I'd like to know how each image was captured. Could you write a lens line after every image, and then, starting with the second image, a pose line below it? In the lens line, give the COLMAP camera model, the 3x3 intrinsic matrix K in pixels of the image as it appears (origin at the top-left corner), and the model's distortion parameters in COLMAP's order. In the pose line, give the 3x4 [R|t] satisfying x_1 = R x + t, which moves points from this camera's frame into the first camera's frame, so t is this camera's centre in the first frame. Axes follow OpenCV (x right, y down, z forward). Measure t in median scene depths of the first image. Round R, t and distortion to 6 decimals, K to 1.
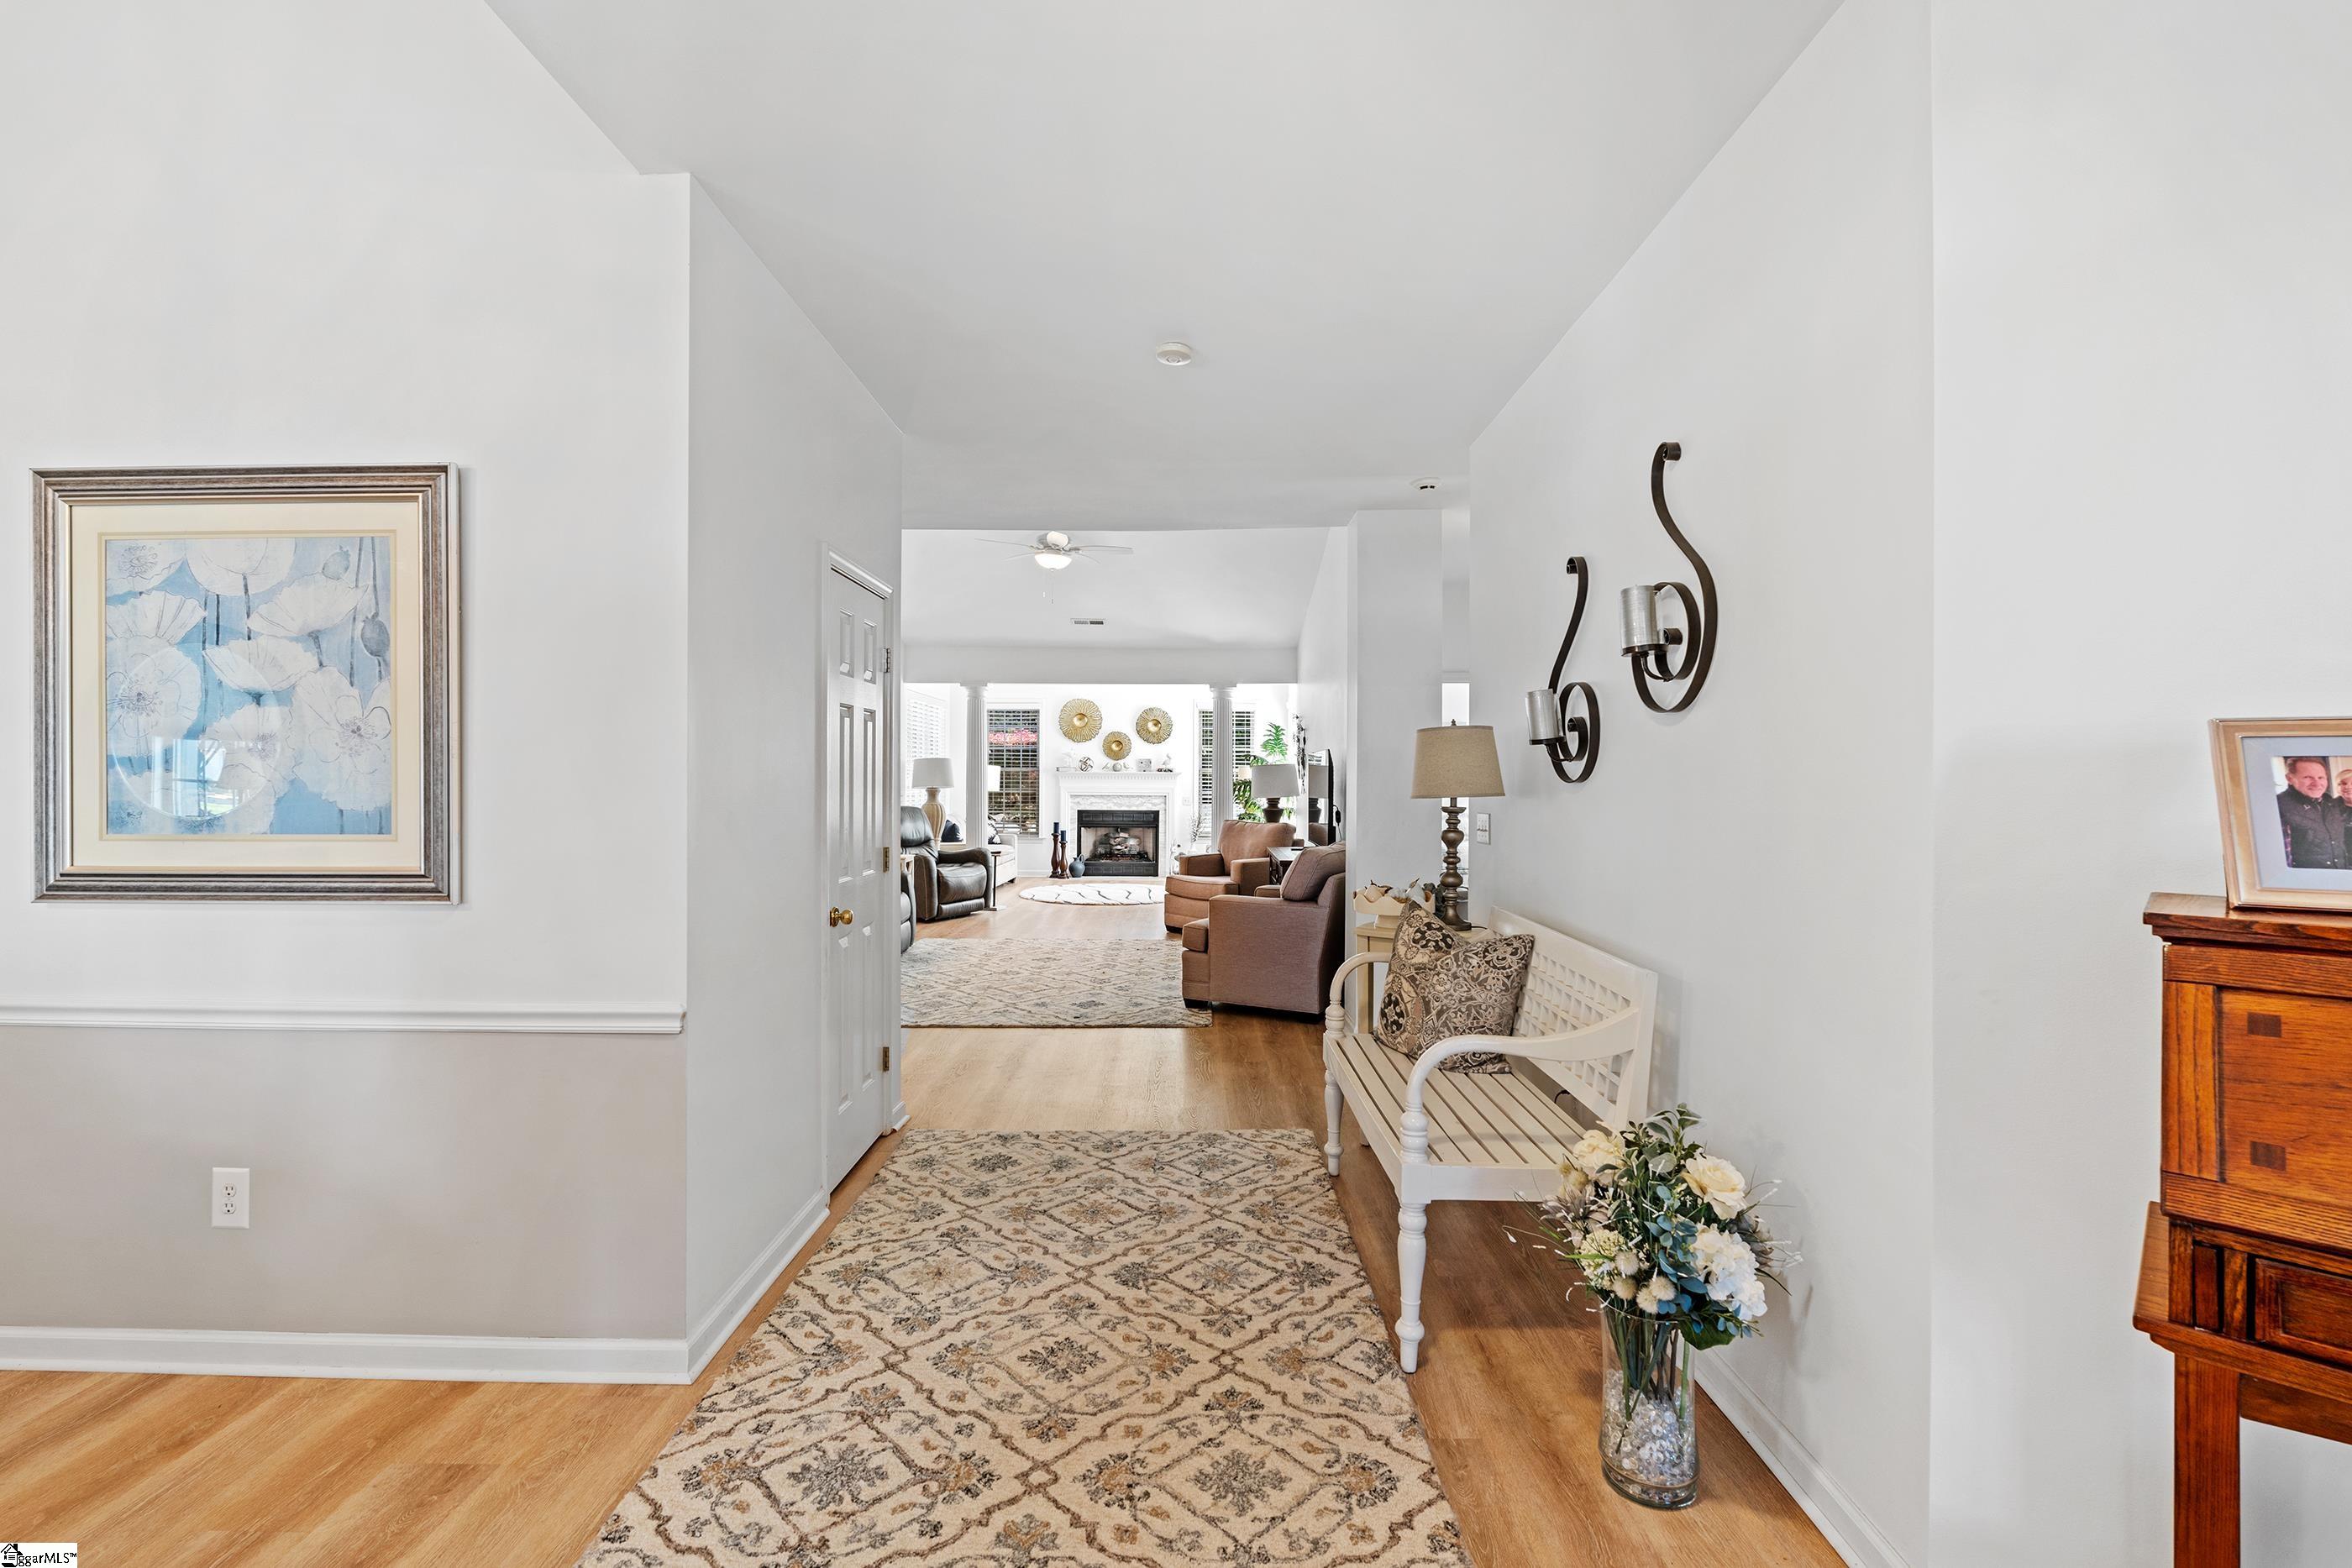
lens RADIAL K [[1030.0, 0, 1182.4], [0, 1030.0, 785.6], [0, 0, 1]] dist [-0.025269, -0.000211]
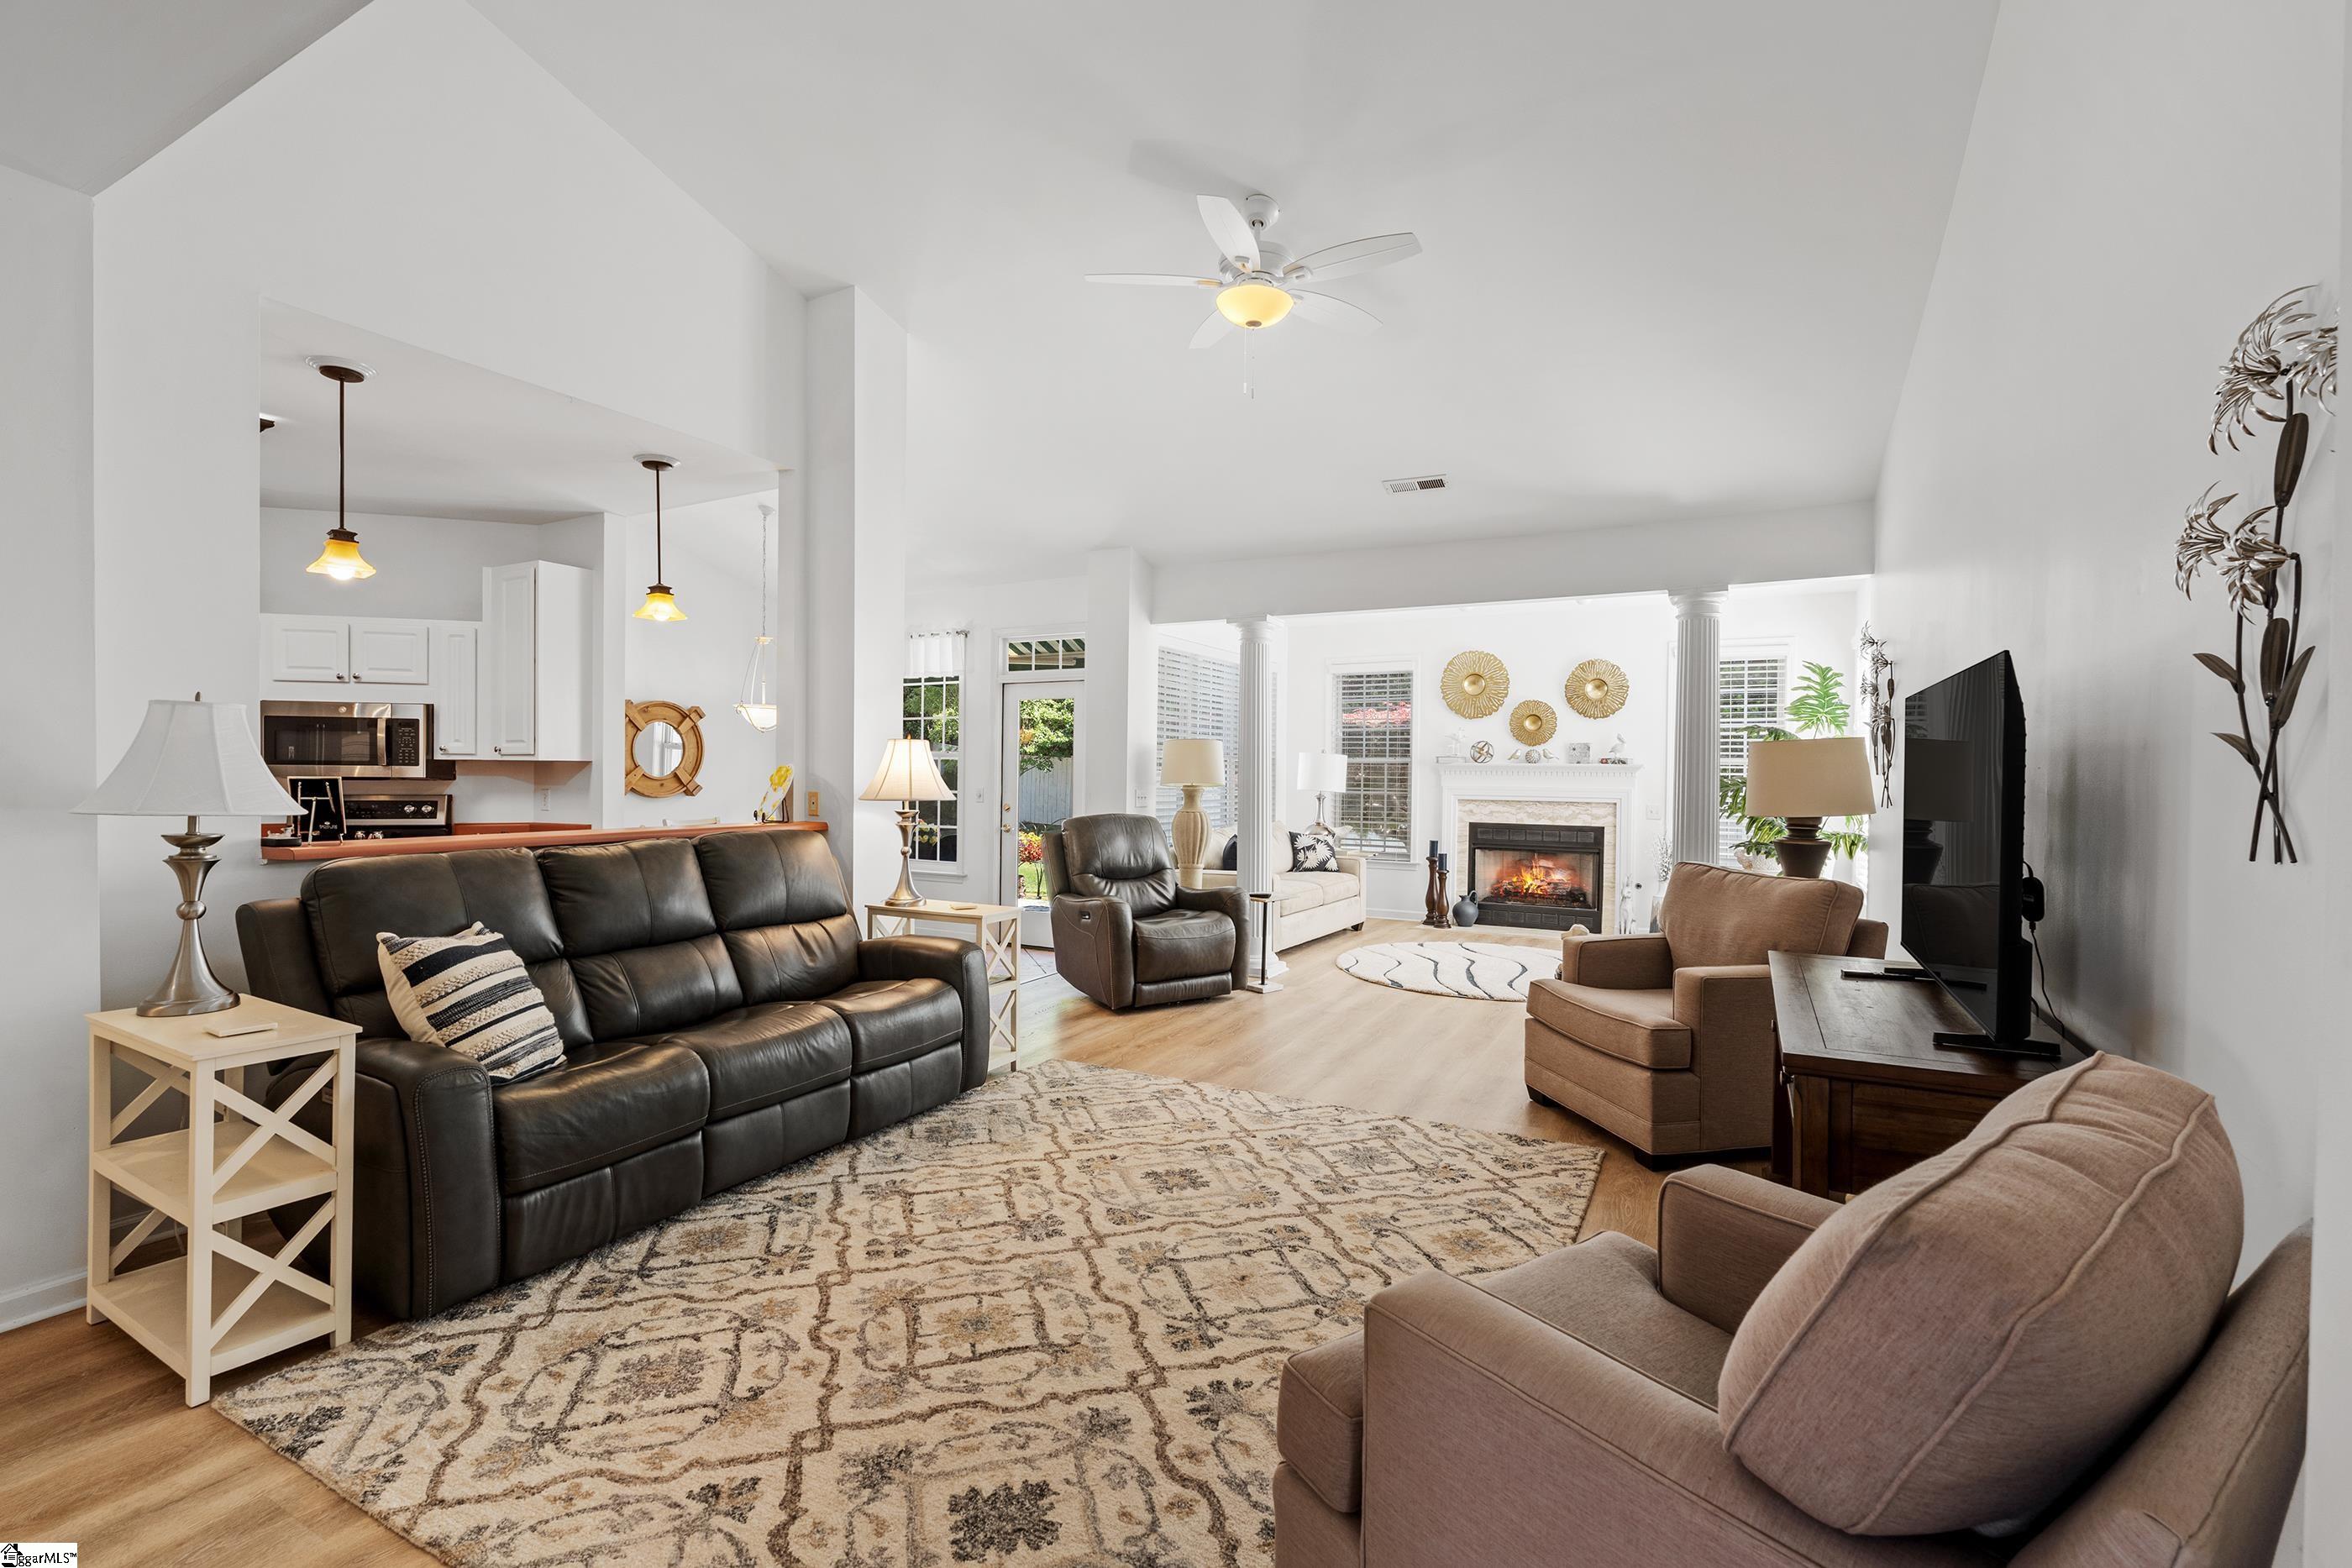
lens RADIAL K [[1028.4, 0, 1169.3], [0, 1028.4, 785.1], [0, 0, 1]] dist [-0.008371, -0.000067]
pose [[0.880304, 0.009702, -0.474312, 0.054412], [-0.009673, 0.999950, 0.002502, 0.000453], [0.474312, 0.002386, 0.880353, 0.465317]]
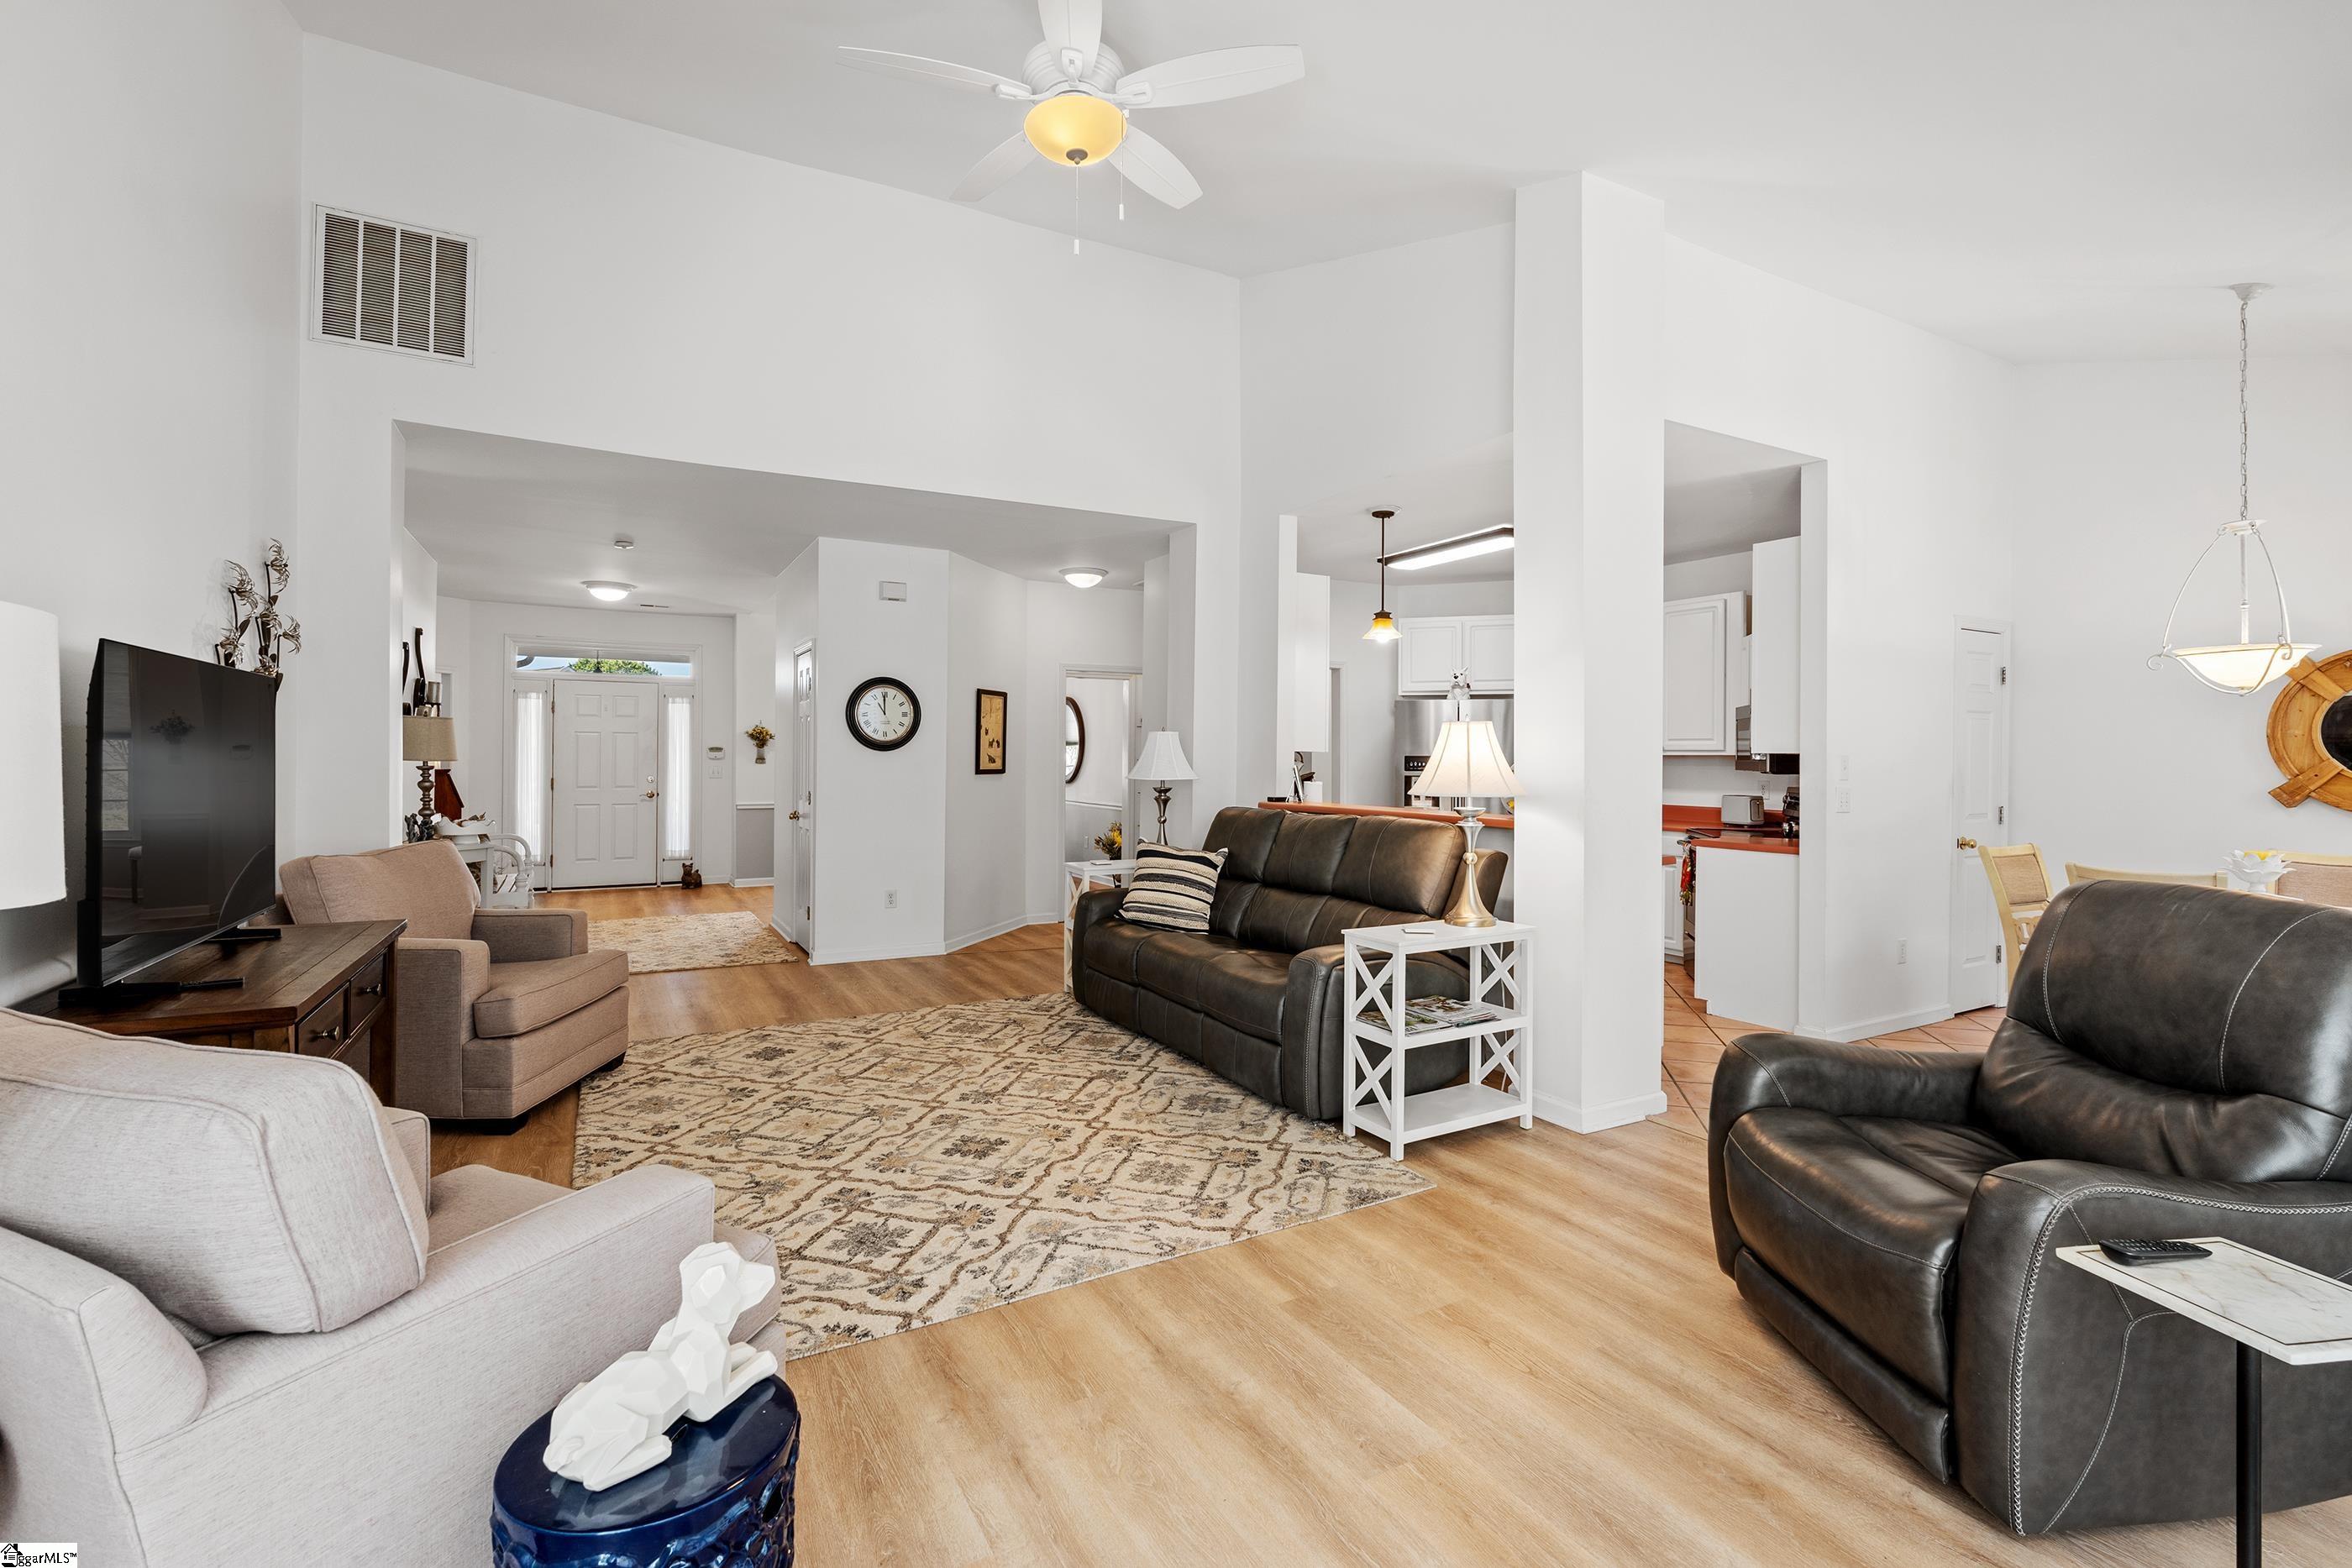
lens RADIAL K [[1045.8, 0, 1164.5], [0, 1045.8, 746.9], [0, 0, 1]] dist [-0.002312, -0.000258]
pose [[-0.876321, -0.011140, -0.481600, 0.015443], [-0.010938, 0.999935, -0.003226, -0.005692], [0.481604, 0.002441, -0.876385, 1.096627]]
